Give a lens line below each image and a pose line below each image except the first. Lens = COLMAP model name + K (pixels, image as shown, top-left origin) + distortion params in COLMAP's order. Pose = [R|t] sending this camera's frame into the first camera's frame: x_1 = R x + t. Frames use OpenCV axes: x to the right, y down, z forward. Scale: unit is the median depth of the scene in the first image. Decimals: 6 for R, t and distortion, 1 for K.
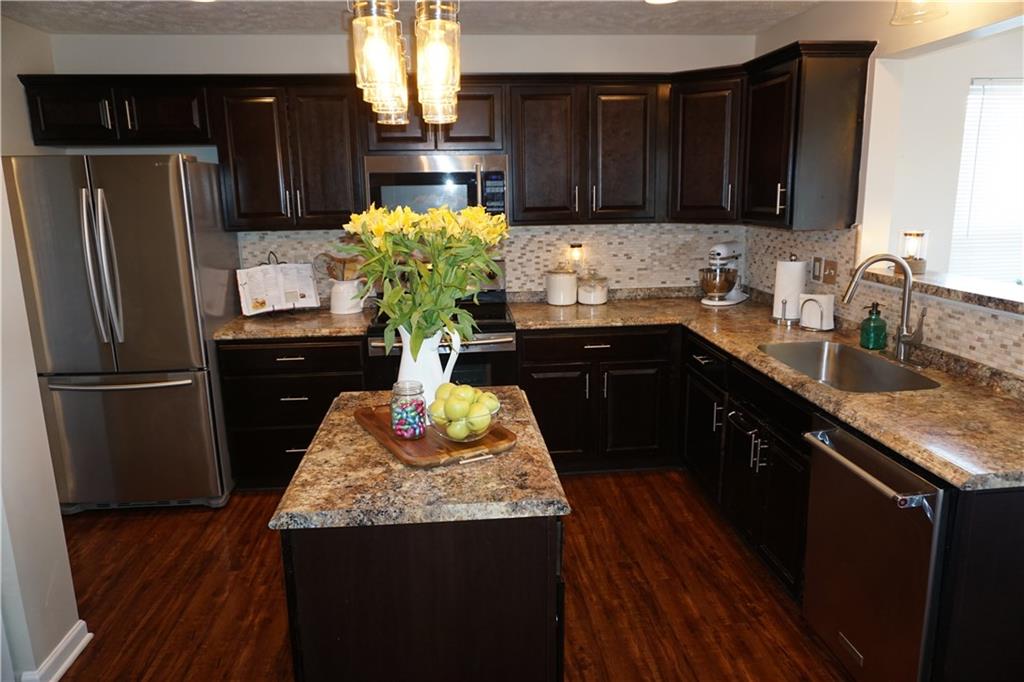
lens RADIAL K [[677.6, 0, 514.0], [0, 677.6, 342.9], [0, 0, 1]] dist [-0.043028, 0.021125]
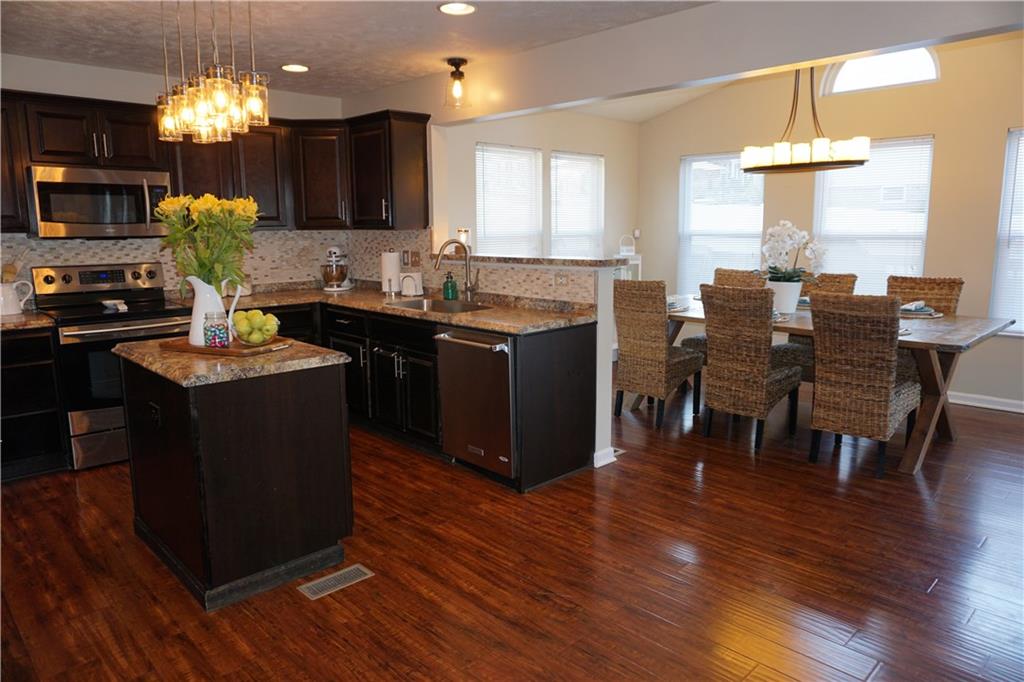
lens RADIAL K [[677.6, 0, 509.4], [0, 677.6, 344.6], [0, 0, 1]] dist [-0.043028, 0.021125]
pose [[0.781757, -0.093320, 0.616561, -0.315417], [0.127840, 0.991722, -0.011989, 0.127771], [-0.610338, 0.088193, 0.787216, -0.311799]]
